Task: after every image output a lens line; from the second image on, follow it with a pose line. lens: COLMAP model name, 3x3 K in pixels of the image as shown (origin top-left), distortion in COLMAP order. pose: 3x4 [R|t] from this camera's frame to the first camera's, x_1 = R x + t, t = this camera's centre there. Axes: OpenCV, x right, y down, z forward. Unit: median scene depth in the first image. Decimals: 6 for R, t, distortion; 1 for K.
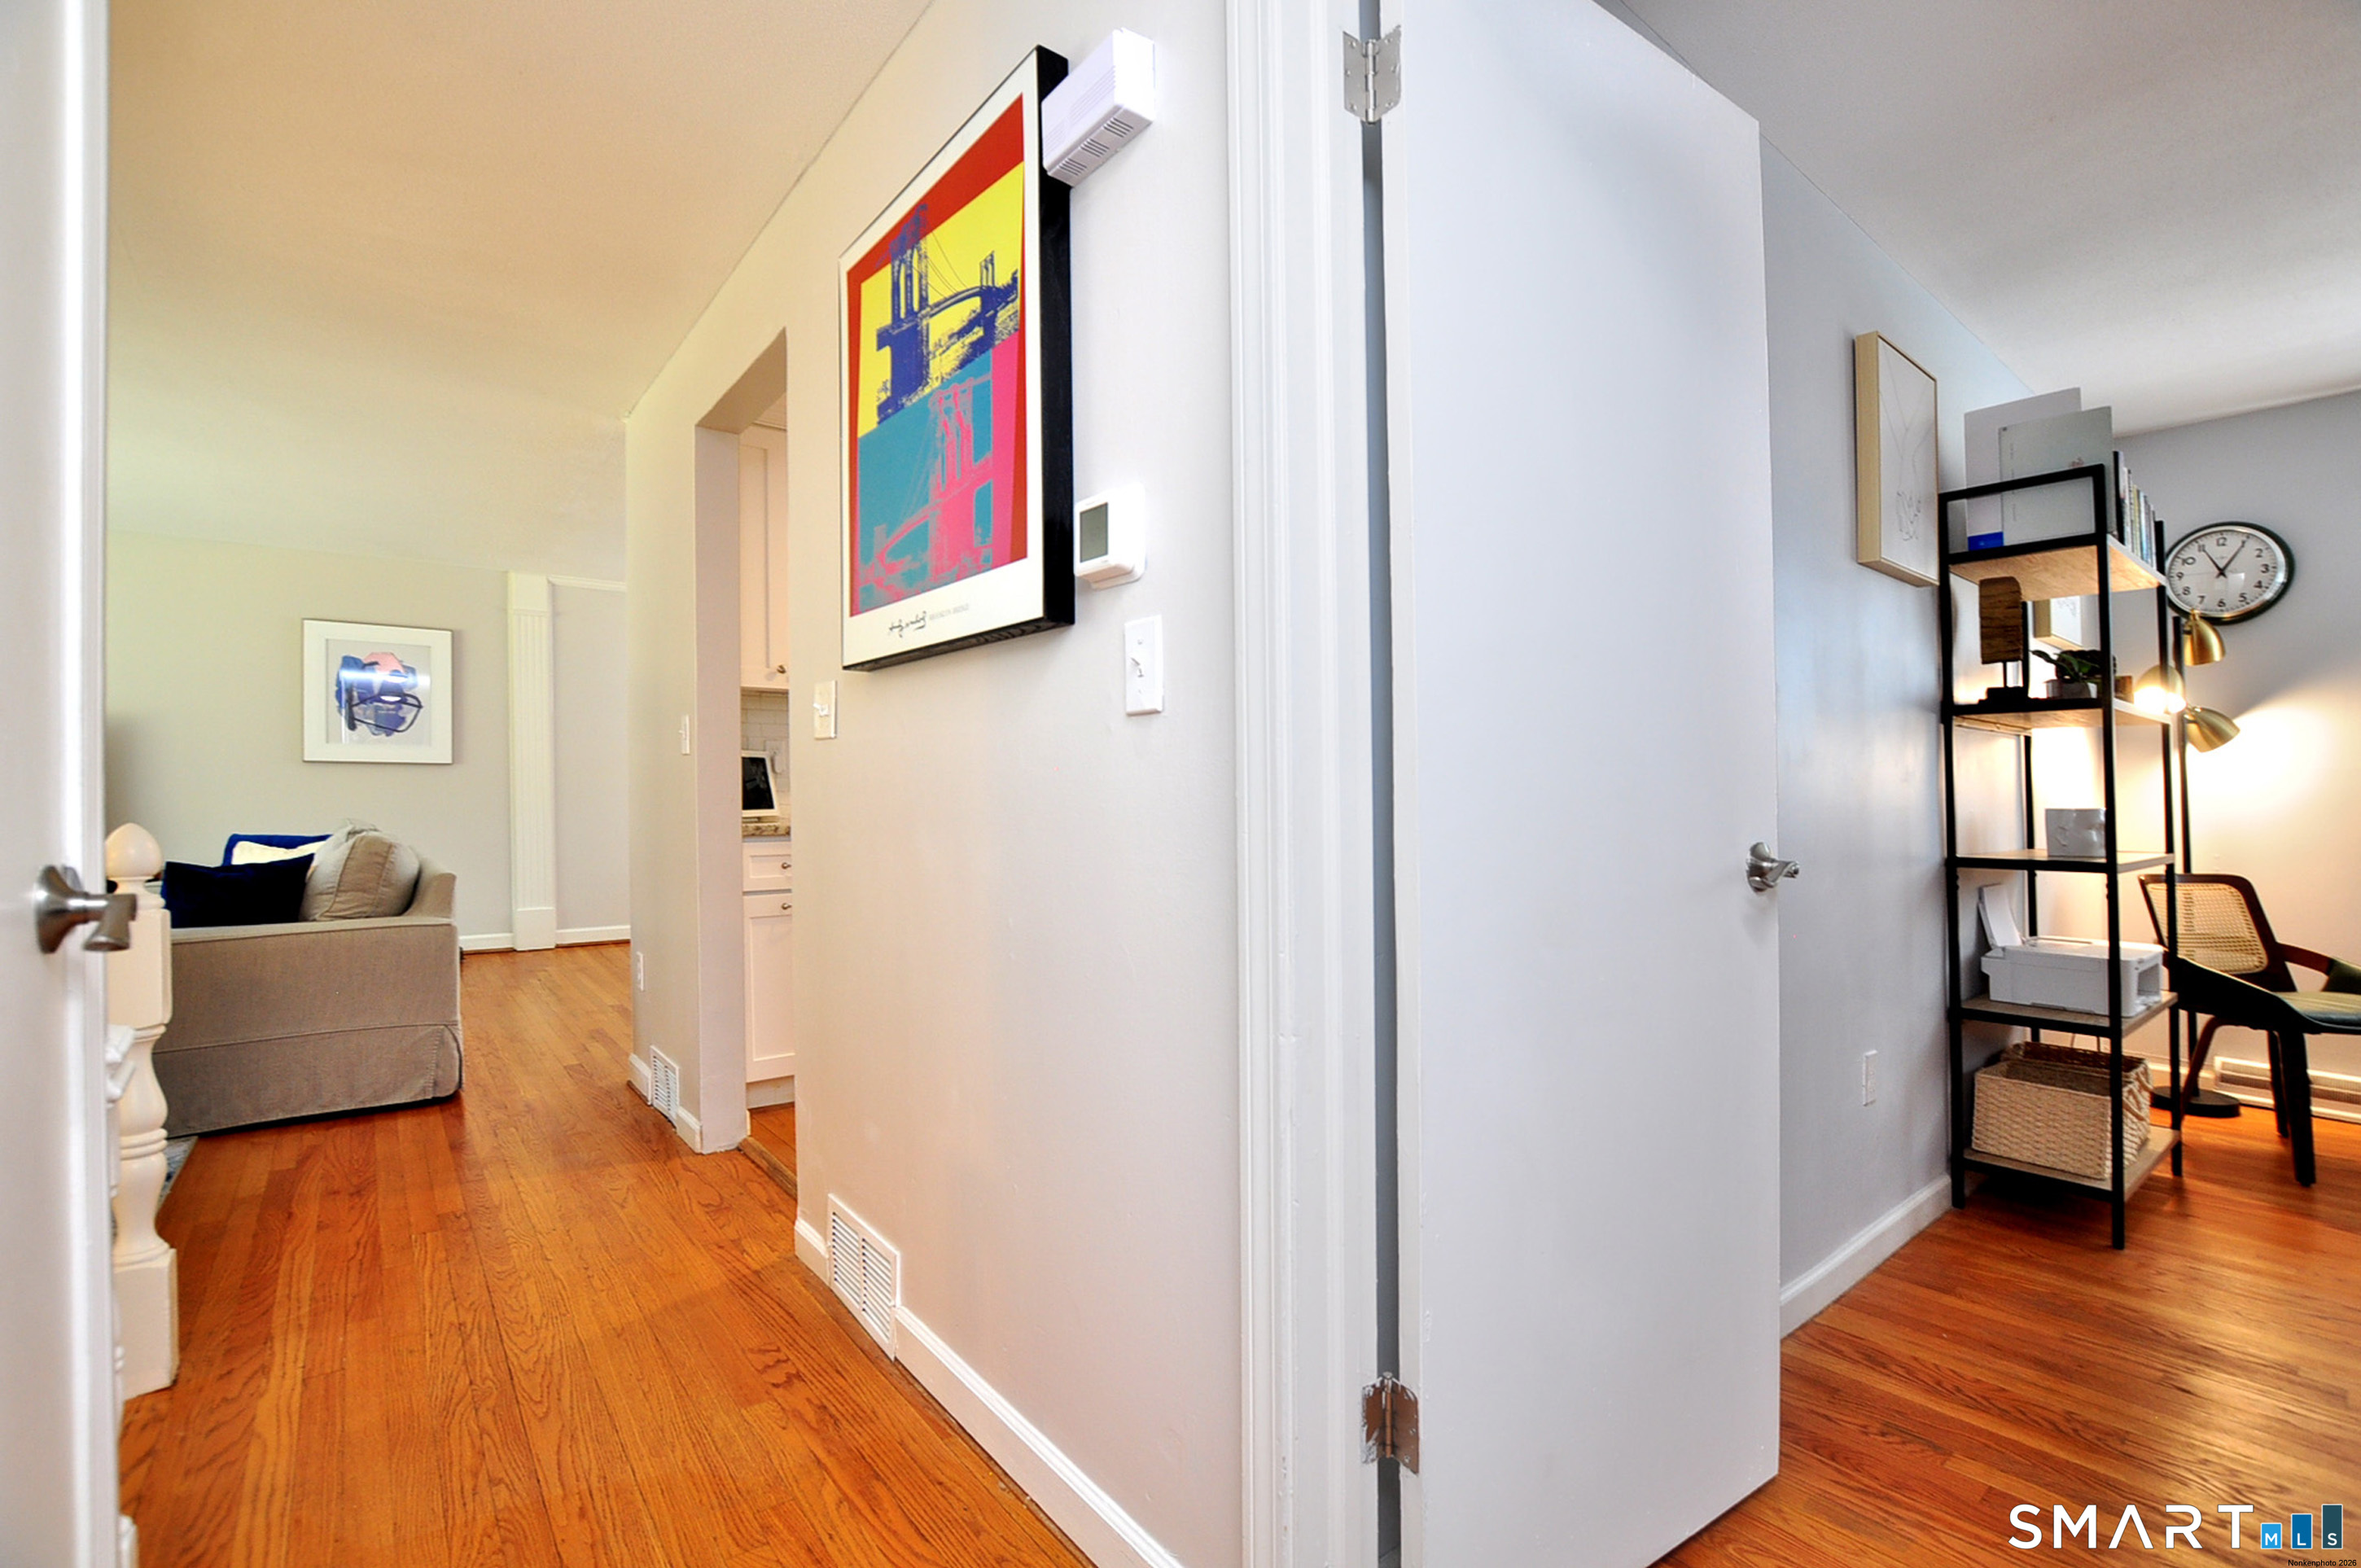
lens RADIAL K [[1047.1, 0, 1207.6], [0, 1047.1, 819.7], [0, 0, 1]] dist [-0.030866, 0.000597]
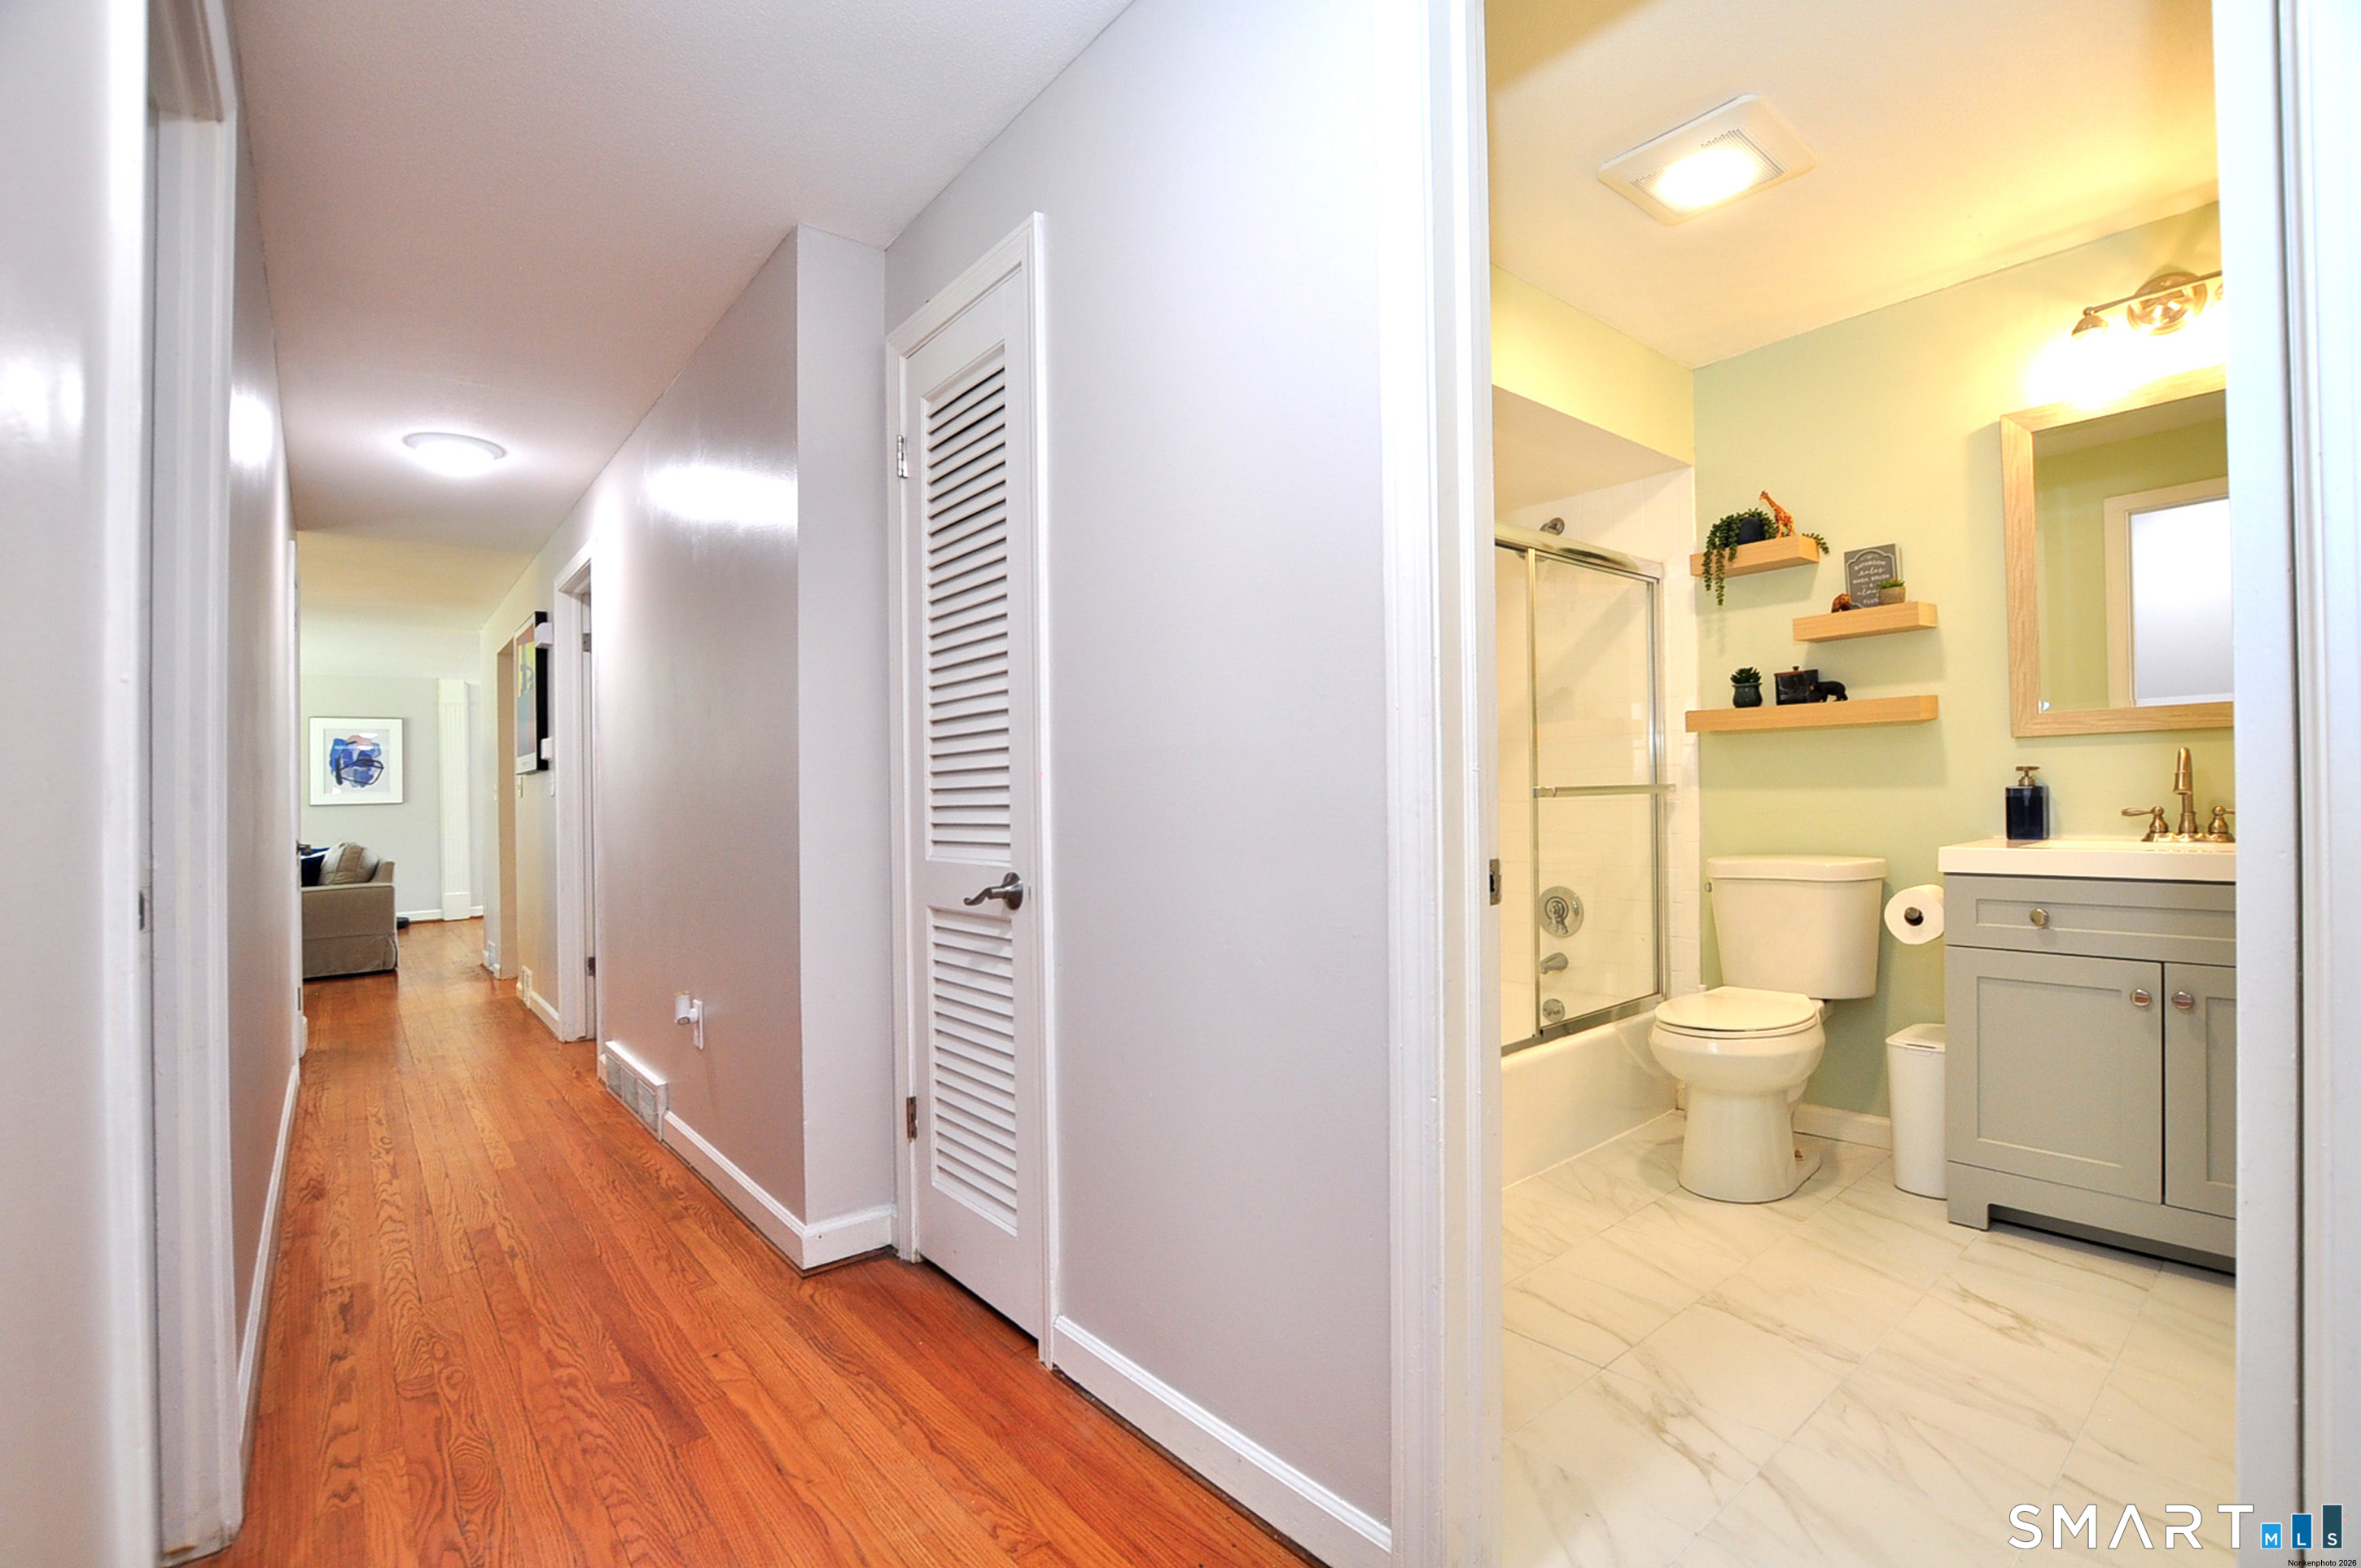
lens RADIAL K [[1047.1, 0, 1184.9], [0, 1047.1, 806.3], [0, 0, 1]] dist [-0.030866, 0.000597]
pose [[0.999761, -0.021853, -0.001119, 0.503671], [0.021824, 0.999535, -0.021316, 0.010969], [0.001585, 0.021287, 0.999772, -0.620638]]
